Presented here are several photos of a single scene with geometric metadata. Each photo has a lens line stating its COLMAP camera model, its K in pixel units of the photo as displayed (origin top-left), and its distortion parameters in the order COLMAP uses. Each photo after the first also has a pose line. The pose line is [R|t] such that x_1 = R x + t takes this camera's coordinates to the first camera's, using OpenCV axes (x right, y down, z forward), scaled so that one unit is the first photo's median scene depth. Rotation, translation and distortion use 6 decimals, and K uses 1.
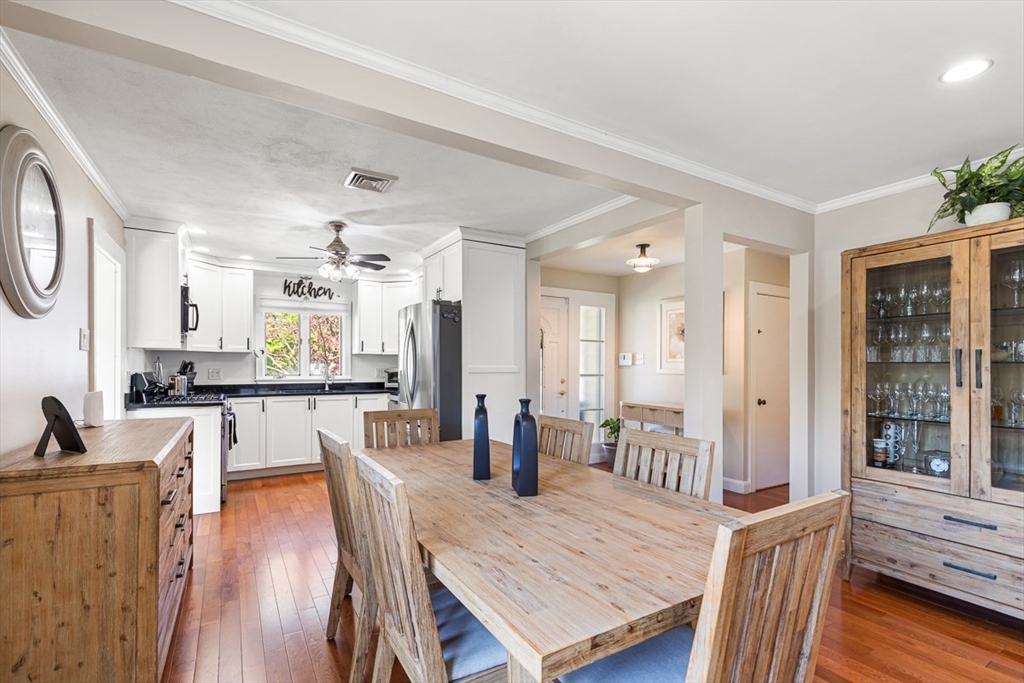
lens RADIAL K [[470.8, 0, 516.4], [0, 470.8, 369.4], [0, 0, 1]] dist [0.017368, -0.004165]
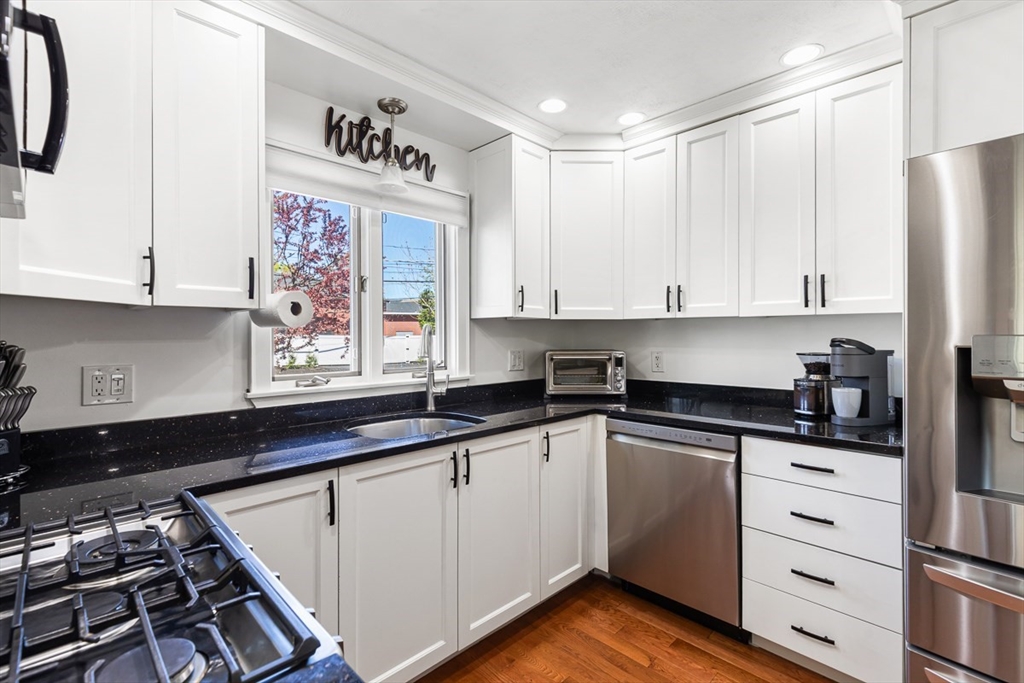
lens RADIAL K [[470.8, 0, 521.5], [0, 470.8, 333.6], [0, 0, 1]] dist [0.017368, -0.004165]
pose [[0.969672, -0.005709, 0.244342, -0.486944], [0.007923, 0.999936, -0.008078, -0.017837], [-0.244280, 0.009769, 0.969656, 0.695003]]
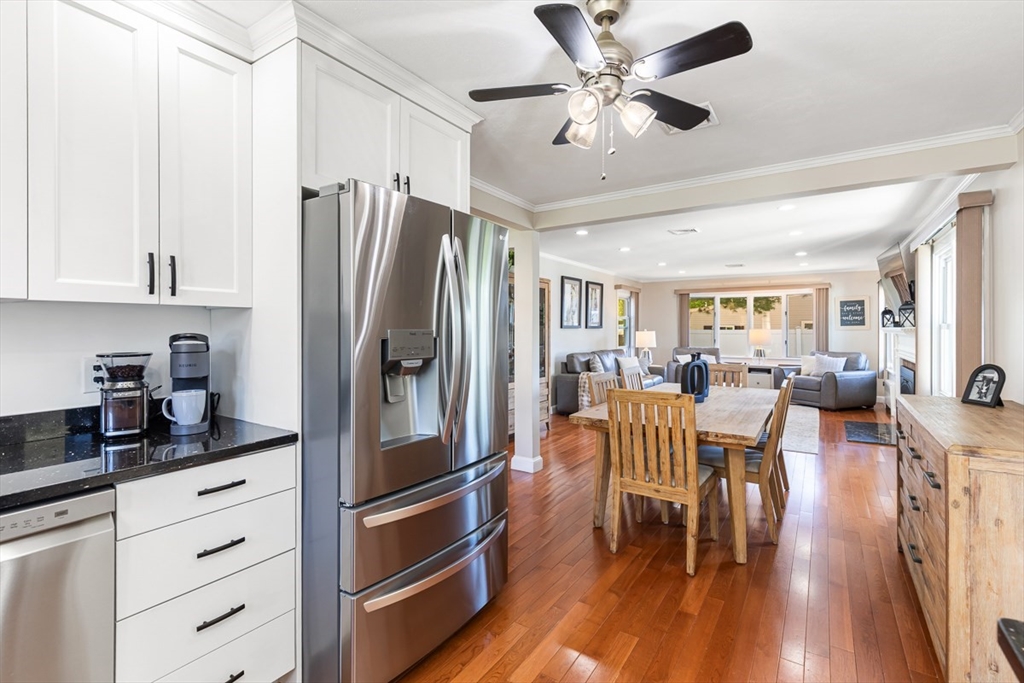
lens RADIAL K [[470.8, 0, 507.2], [0, 470.8, 329.0], [0, 0, 1]] dist [0.017368, -0.004165]
pose [[-0.418908, -0.008227, 0.907992, -0.532805], [0.002929, 0.999942, 0.010412, -0.020997], [-0.908024, 0.007021, -0.418859, 0.929401]]
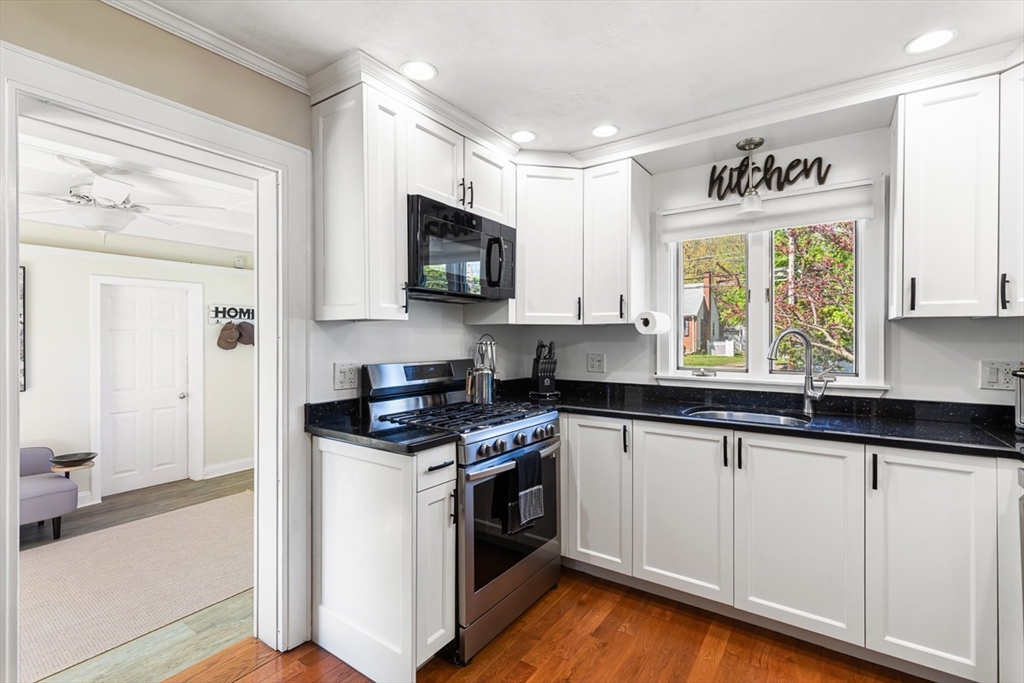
lens RADIAL K [[470.8, 0, 510.0], [0, 470.8, 337.3], [0, 0, 1]] dist [0.017368, -0.004165]
pose [[0.406045, -0.007571, -0.913822, -0.159650], [-0.004911, 0.999933, -0.010466, -0.016222], [0.913840, 0.008737, 0.405981, 0.700468]]
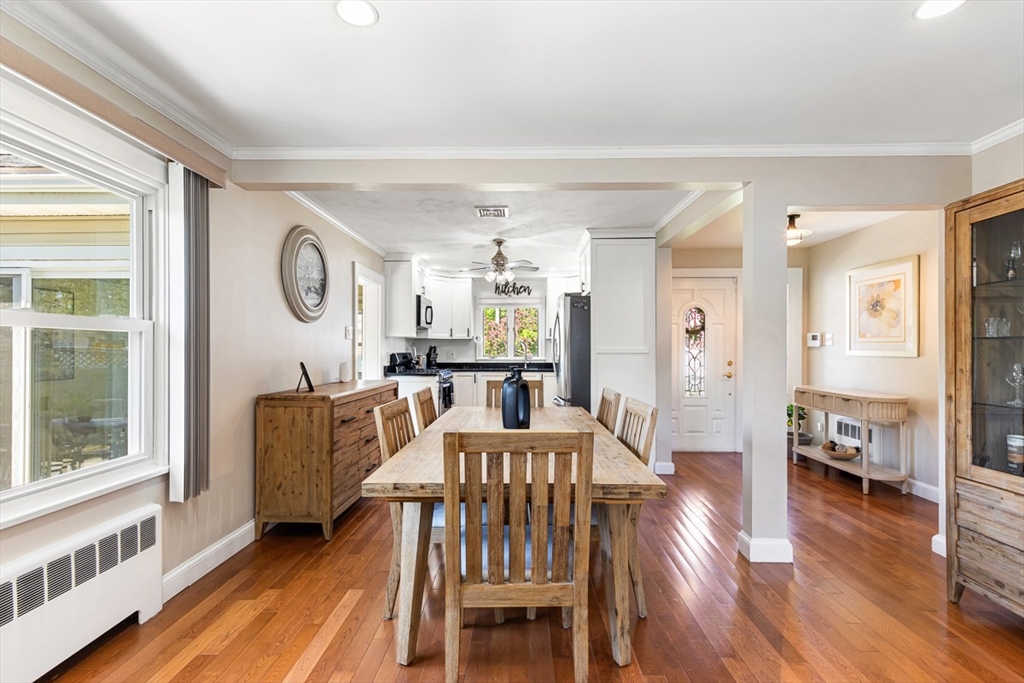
lens RADIAL K [[470.8, 0, 513.8], [0, 470.8, 347.5], [0, 0, 1]] dist [0.017368, -0.004165]
pose [[0.844149, -0.007101, -0.536061, 0.265535], [-0.001458, 0.999878, -0.015541, 0.008516], [0.536107, 0.013900, 0.844036, -0.061138]]
